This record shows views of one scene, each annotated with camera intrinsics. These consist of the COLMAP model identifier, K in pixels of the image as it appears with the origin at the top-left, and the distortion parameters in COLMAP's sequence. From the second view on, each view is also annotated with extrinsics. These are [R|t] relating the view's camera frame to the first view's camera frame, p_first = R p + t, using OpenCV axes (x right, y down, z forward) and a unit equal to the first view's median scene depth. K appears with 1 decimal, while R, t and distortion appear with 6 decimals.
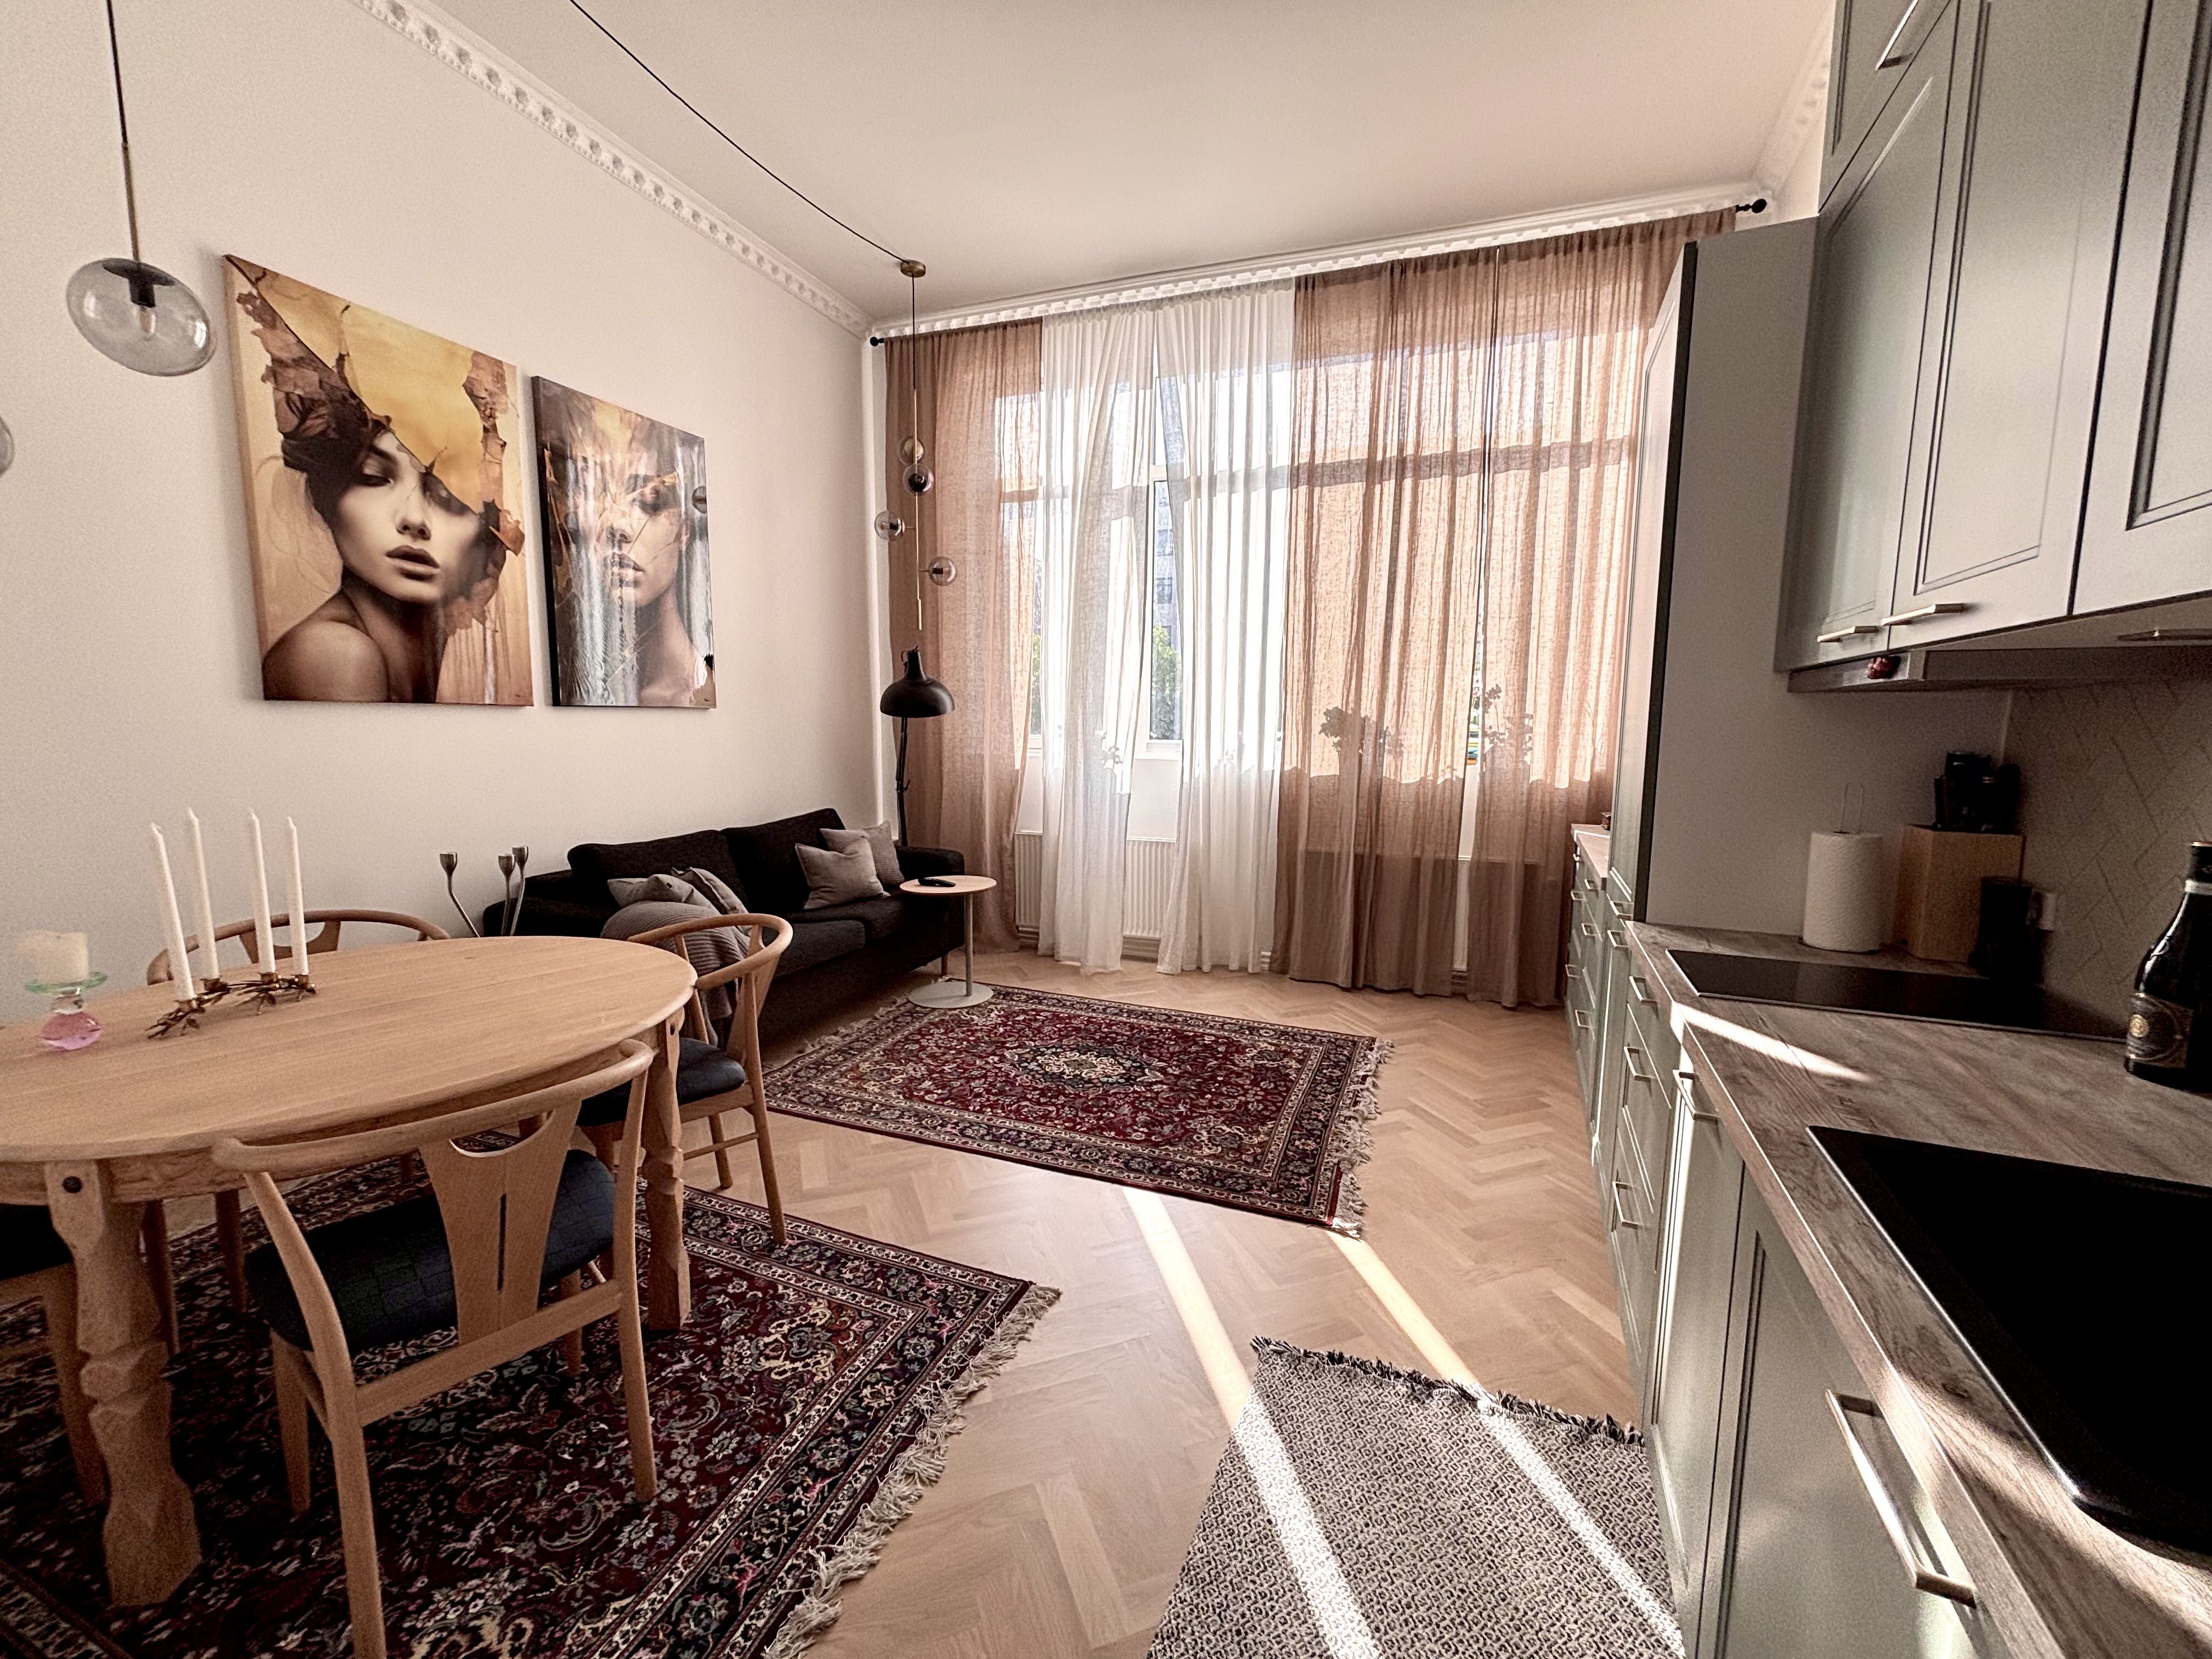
lens RADIAL K [[890.9, 0, 1102.5], [0, 890.9, 822.5], [0, 0, 1]] dist [-0.000112, 0.000039]
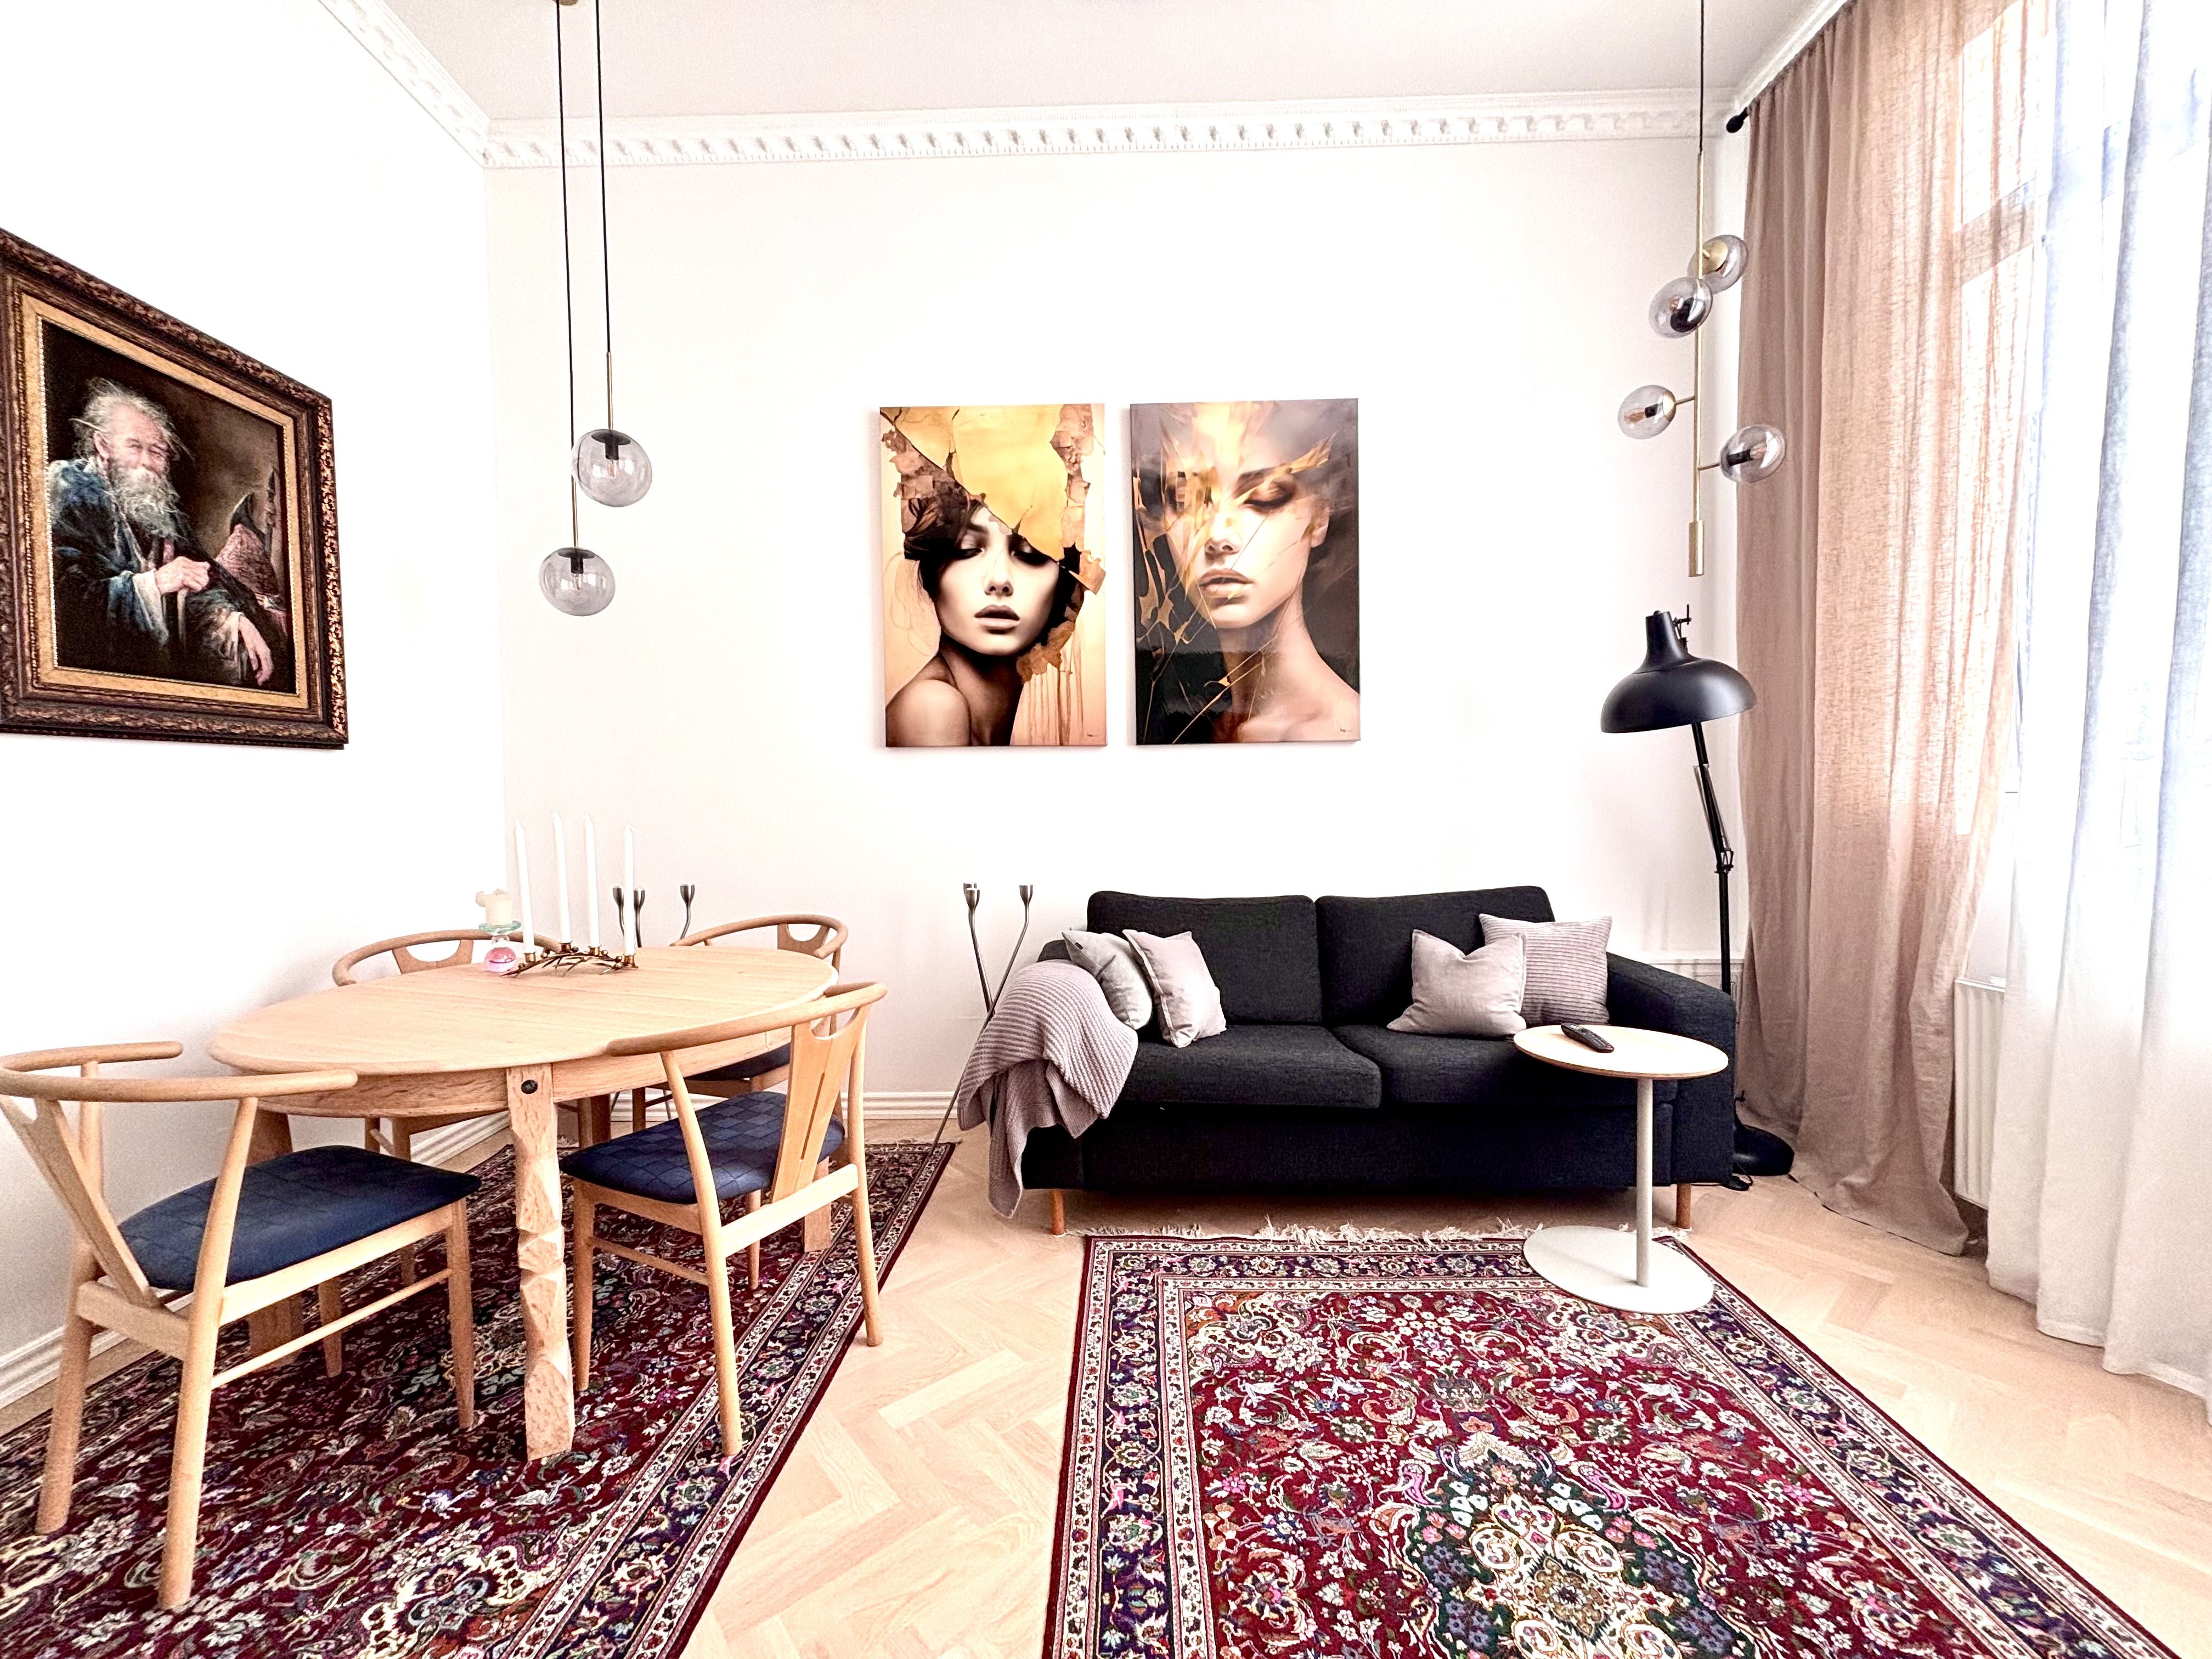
lens RADIAL K [[888.5, 0, 1100.0], [0, 888.5, 831.1], [0, 0, 1]] dist [0.002622, 0.000359]
pose [[0.330763, 0.021534, -0.943468, 0.291715], [-0.094398, 0.995480, -0.010373, -0.030858], [0.938981, 0.092492, 0.331301, 0.744356]]
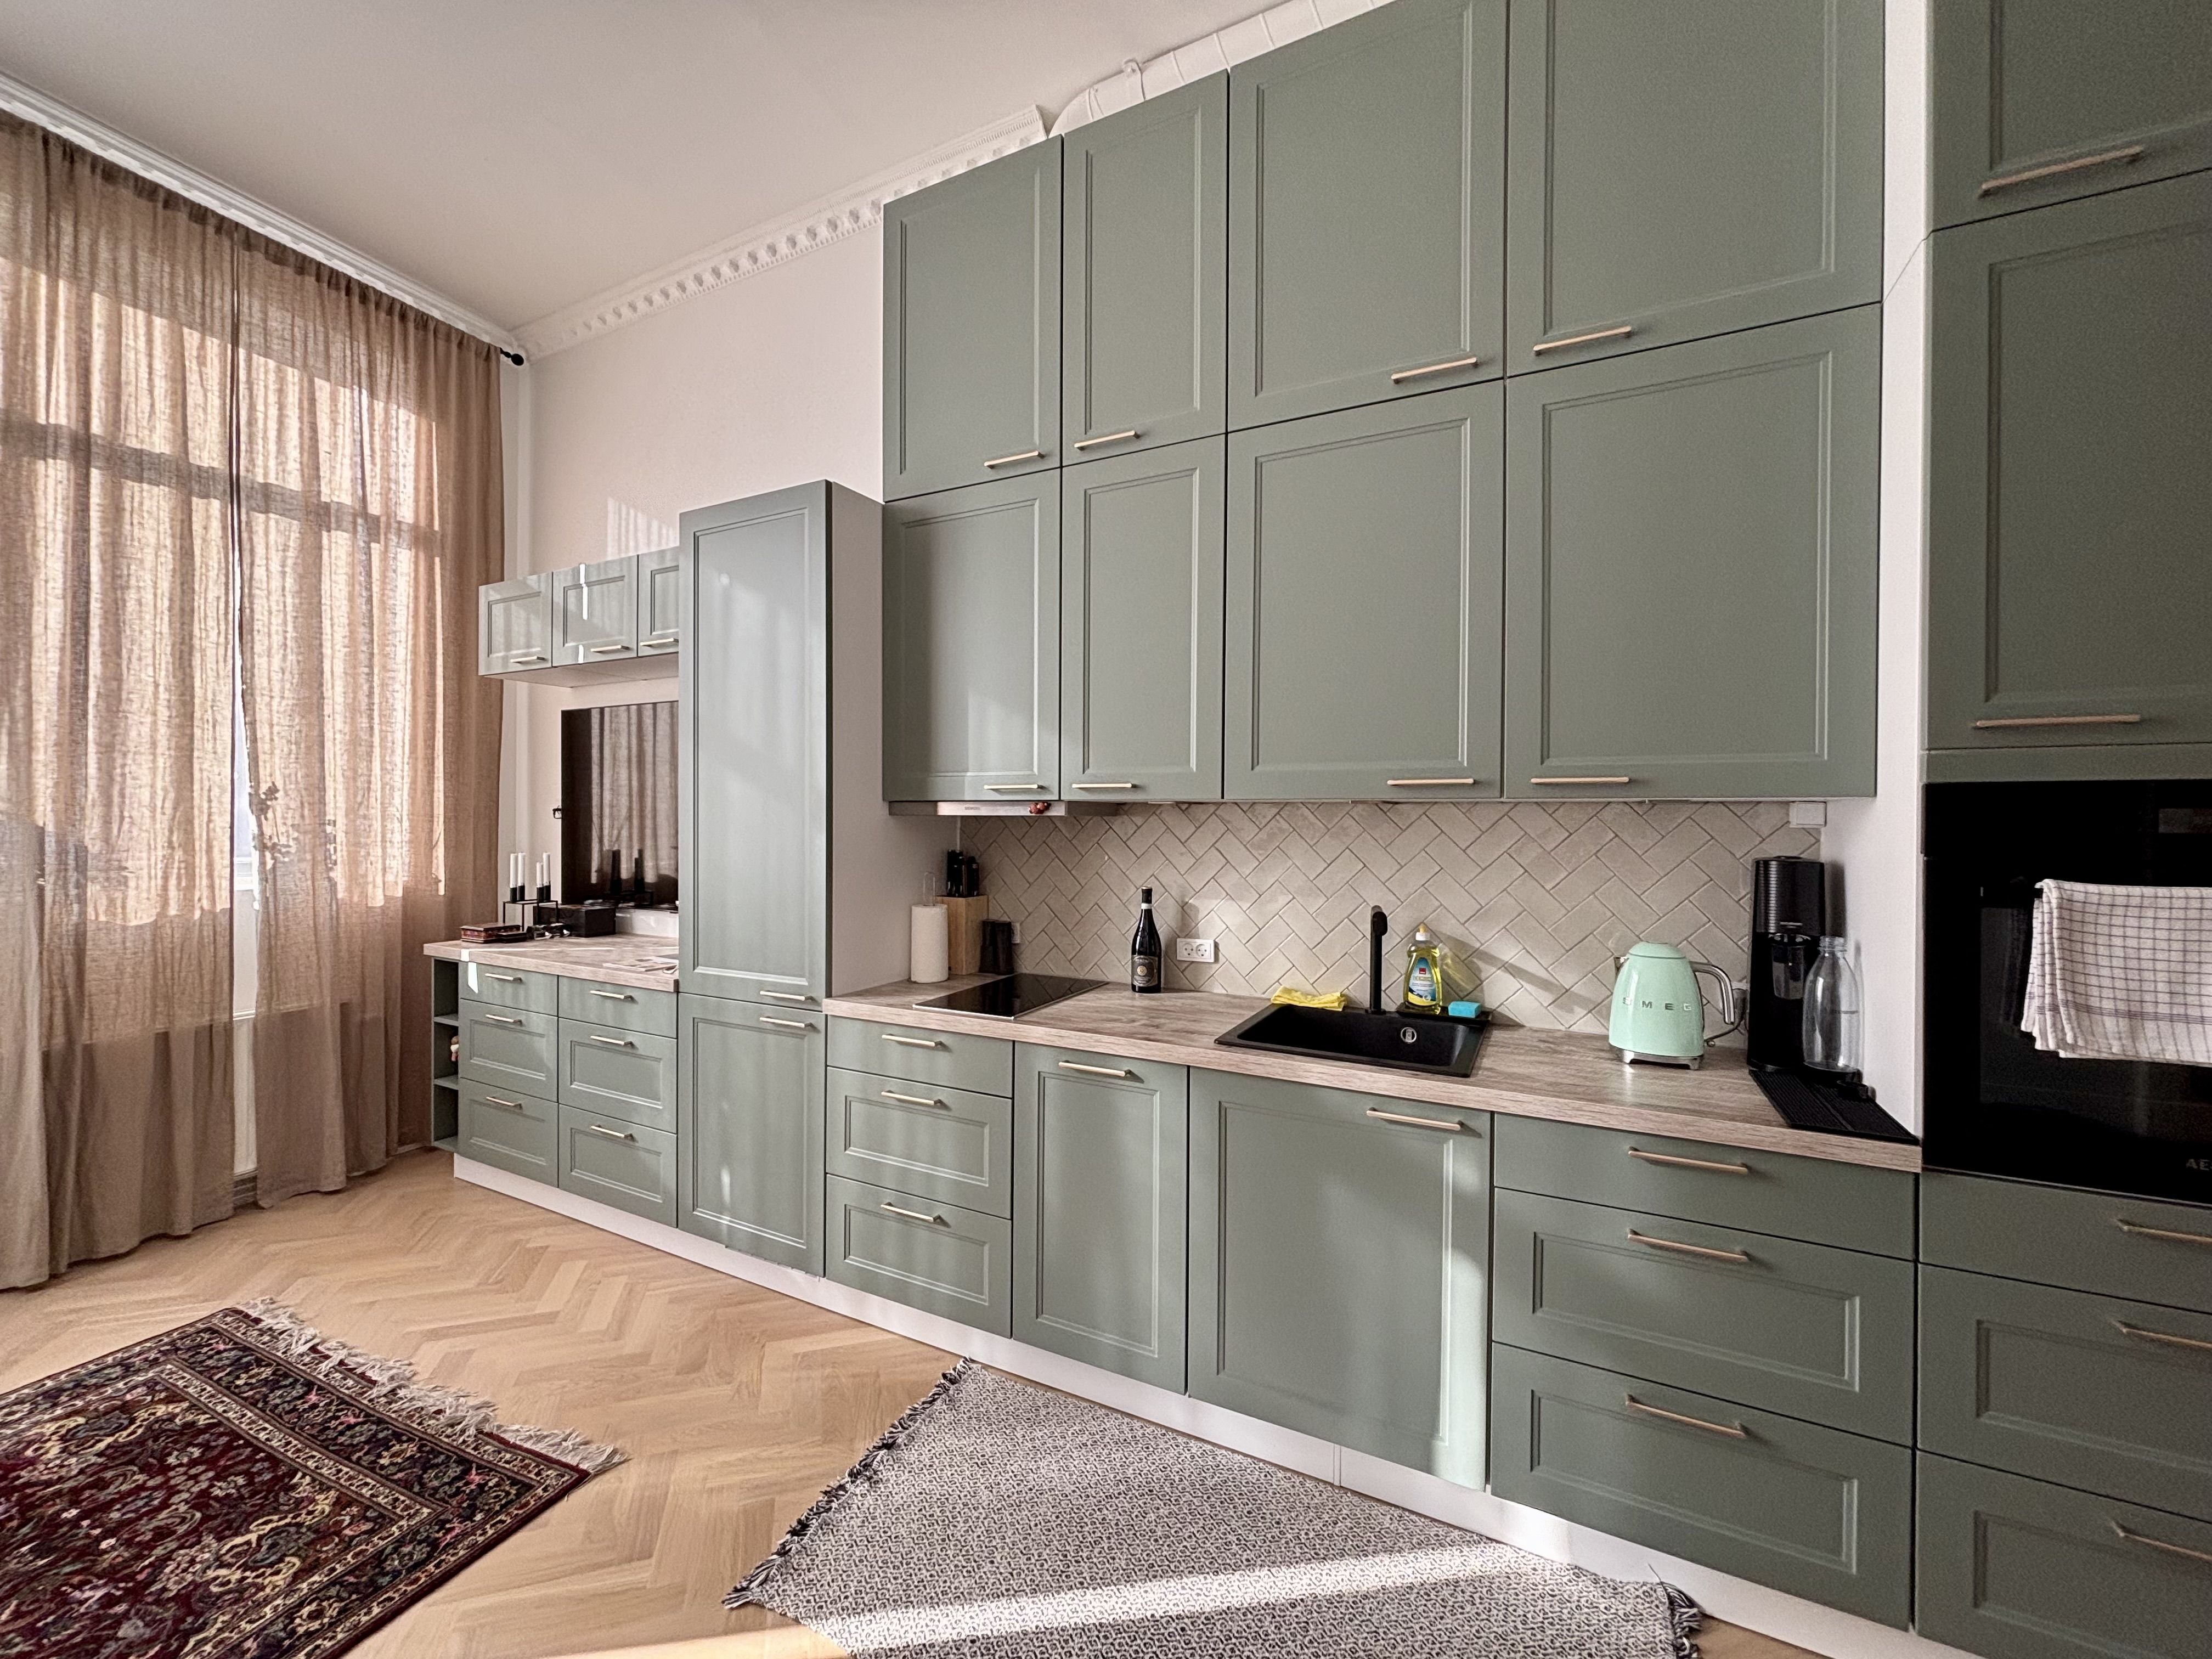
lens RADIAL K [[890.9, 0, 1102.5], [0, 890.9, 822.5], [0, 0, 1]] dist [-0.000112, 0.000039]
pose [[0.054106, -0.017290, 0.998386, -0.392216], [0.112013, 0.993644, 0.011138, -0.065678], [-0.992233, 0.111229, 0.055698, 0.339274]]
